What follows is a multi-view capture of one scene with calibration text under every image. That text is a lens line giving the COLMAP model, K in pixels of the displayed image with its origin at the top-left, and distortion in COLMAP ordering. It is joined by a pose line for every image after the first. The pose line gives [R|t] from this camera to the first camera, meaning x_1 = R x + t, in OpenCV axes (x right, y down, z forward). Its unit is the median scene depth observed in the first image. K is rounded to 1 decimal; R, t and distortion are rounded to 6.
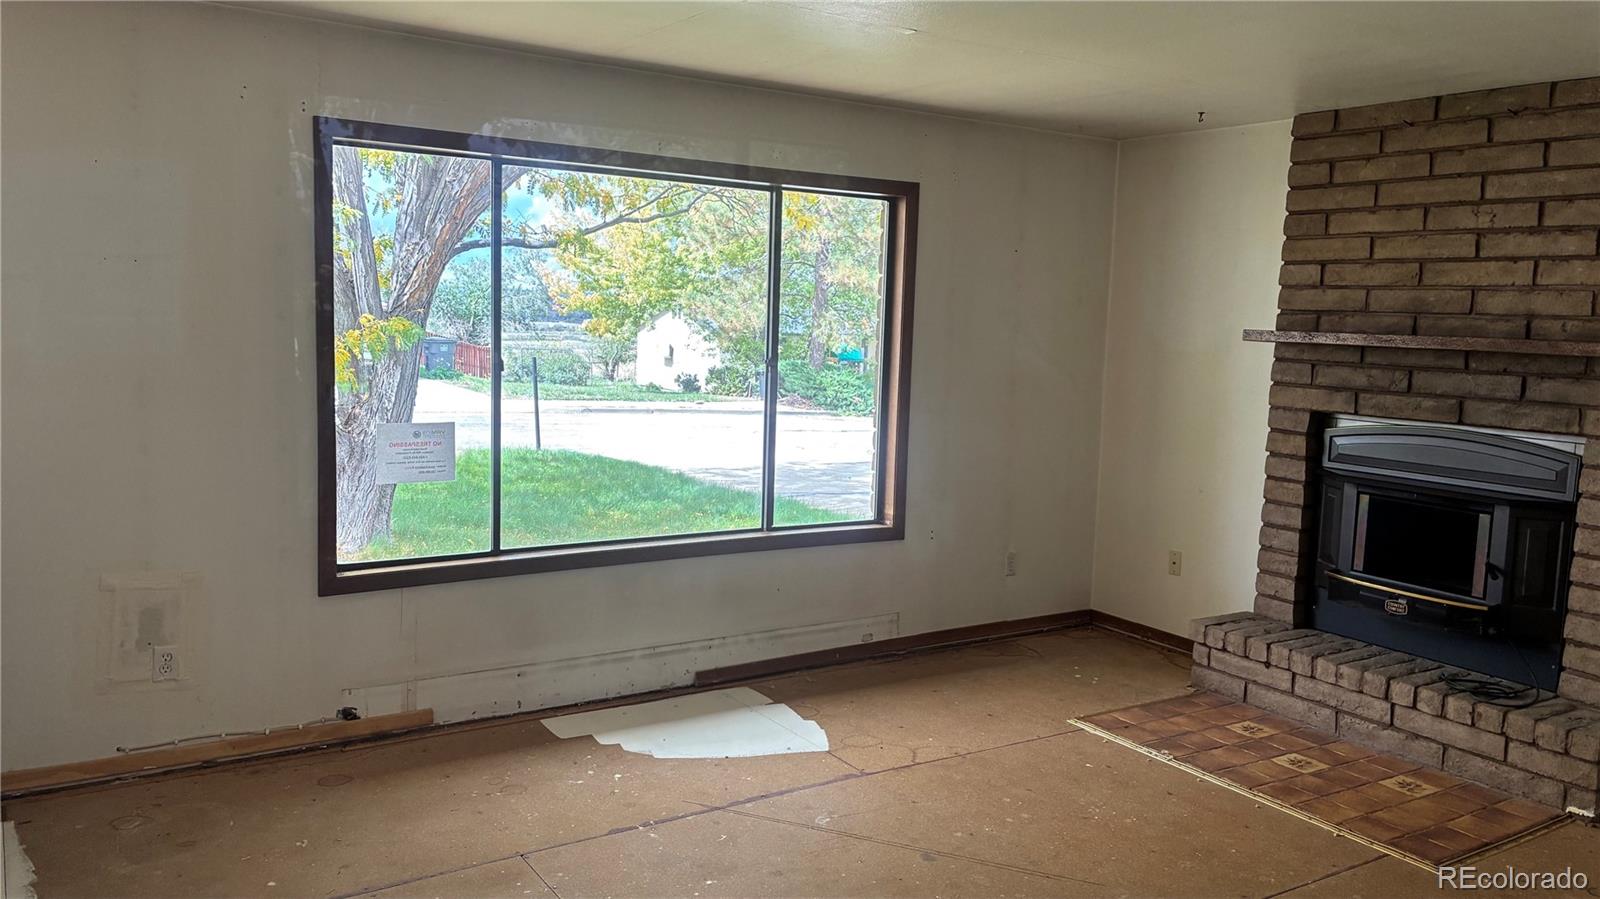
lens RADIAL K [[1217.1, 0, 811.1], [0, 1217.1, 442.1], [0, 0, 1]] dist [0.074096, -0.076706]
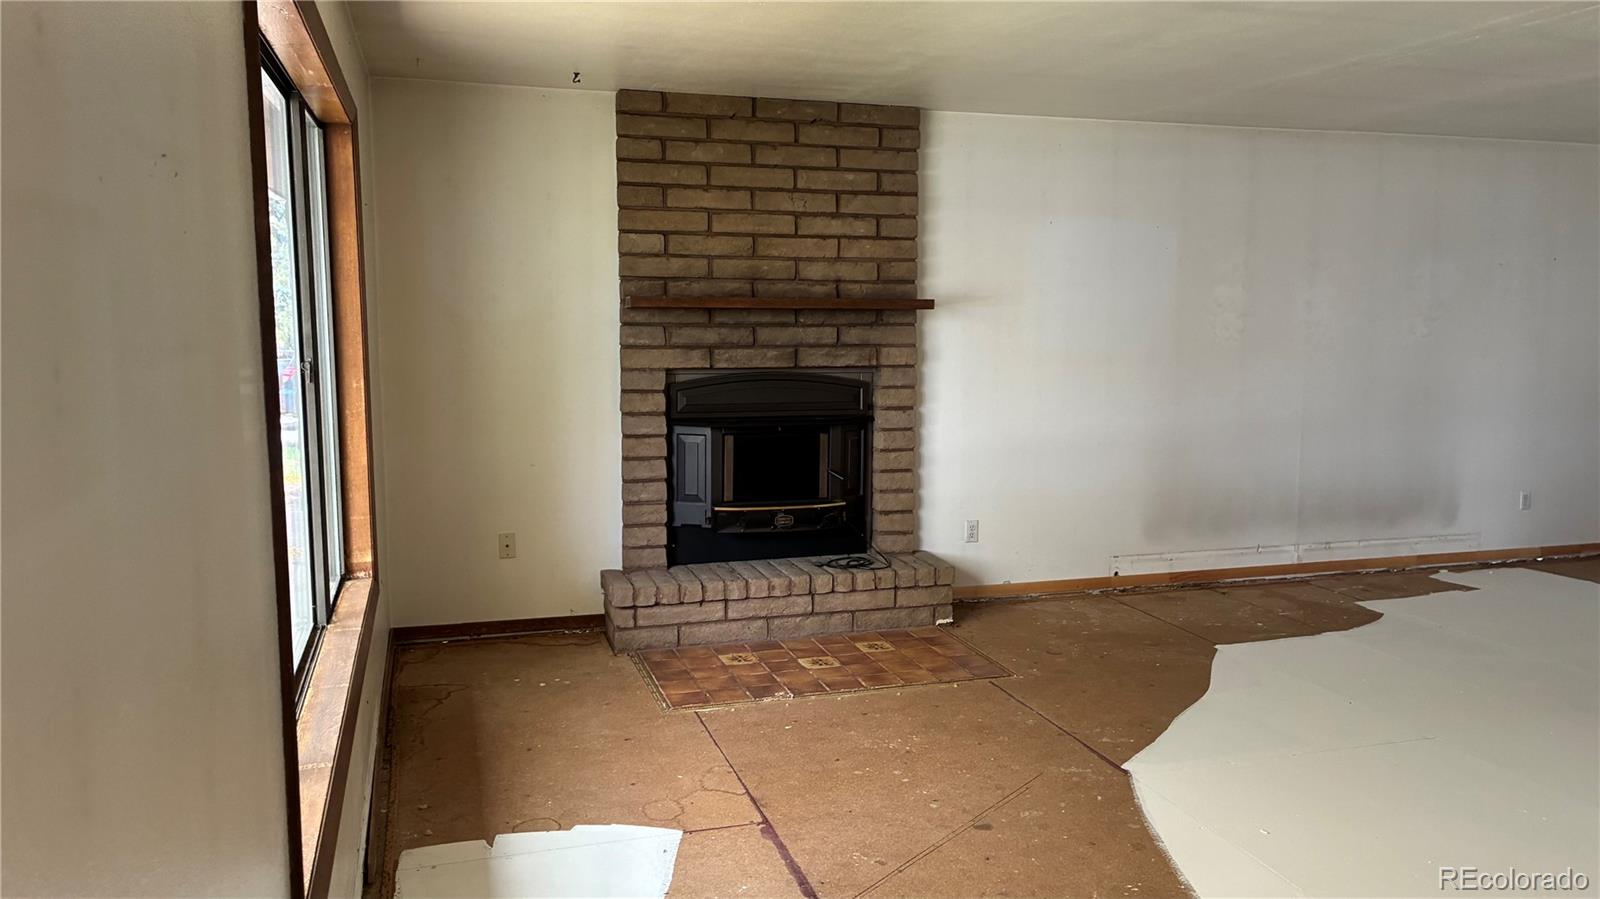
lens RADIAL K [[1217.1, 0, 812.0], [0, 1217.1, 447.3], [0, 0, 1]] dist [0.074096, -0.076706]
pose [[0.269919, -0.150147, 0.951104, -0.655806], [0.105115, 0.986459, 0.125897, -0.087519], [-0.957128, 0.065994, 0.282047, 0.629208]]
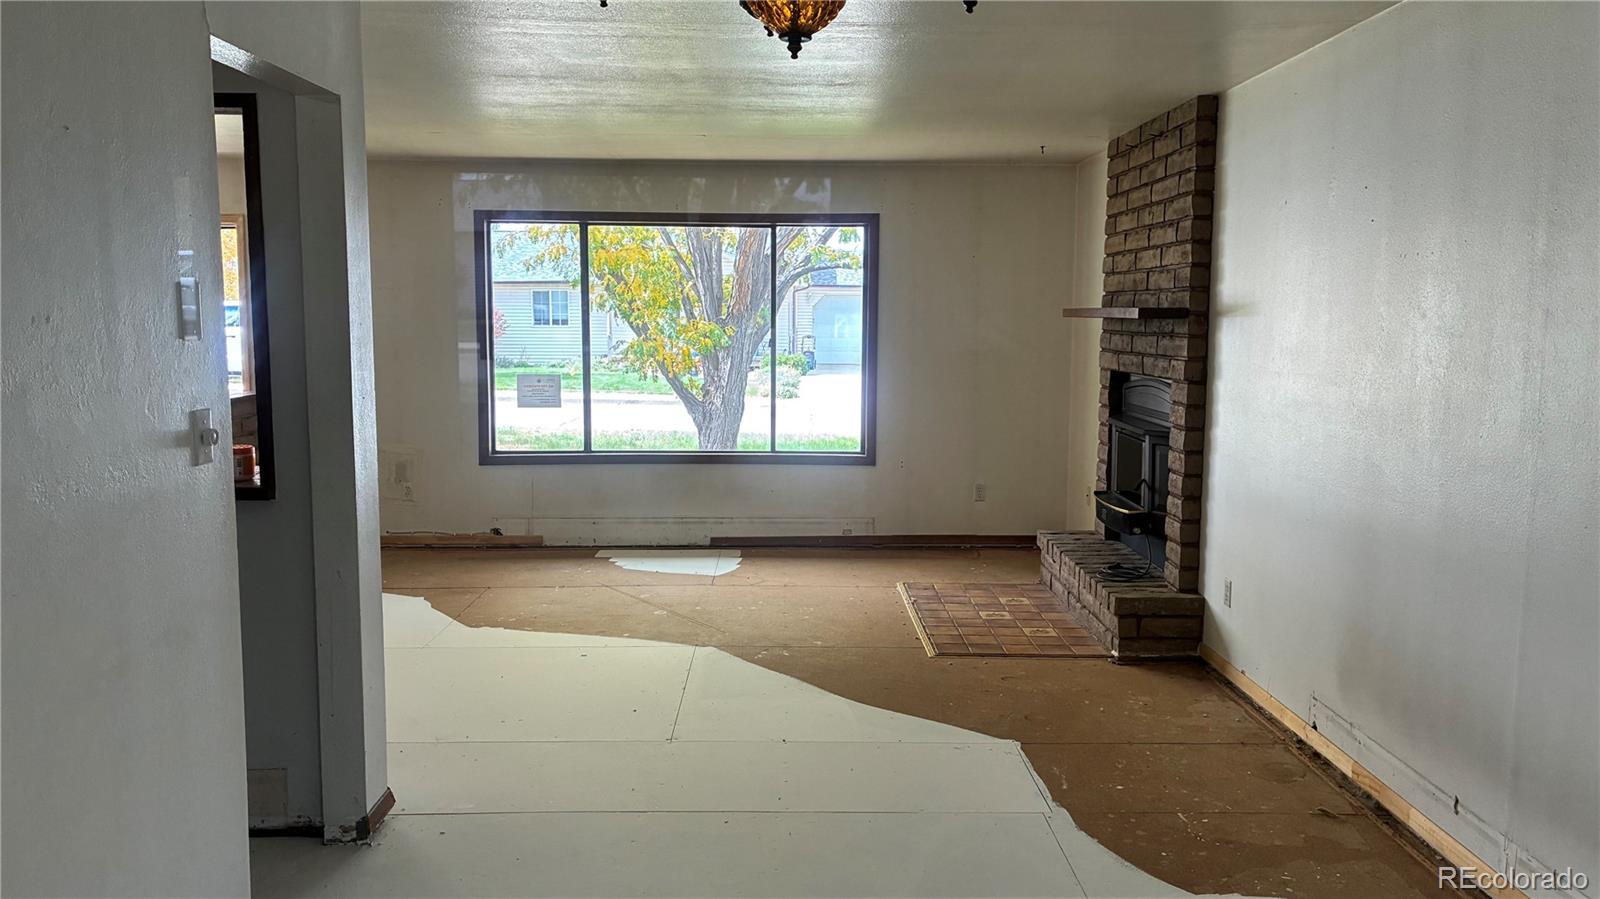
lens RADIAL K [[1217.1, 0, 828.4], [0, 1217.1, 450.4], [0, 0, 1]] dist [0.074096, -0.076706]
pose [[0.850651, 0.028589, -0.524953, 0.910952], [-0.031874, 0.999488, 0.002783, 0.071463], [0.524764, 0.014365, 0.851127, -0.272523]]
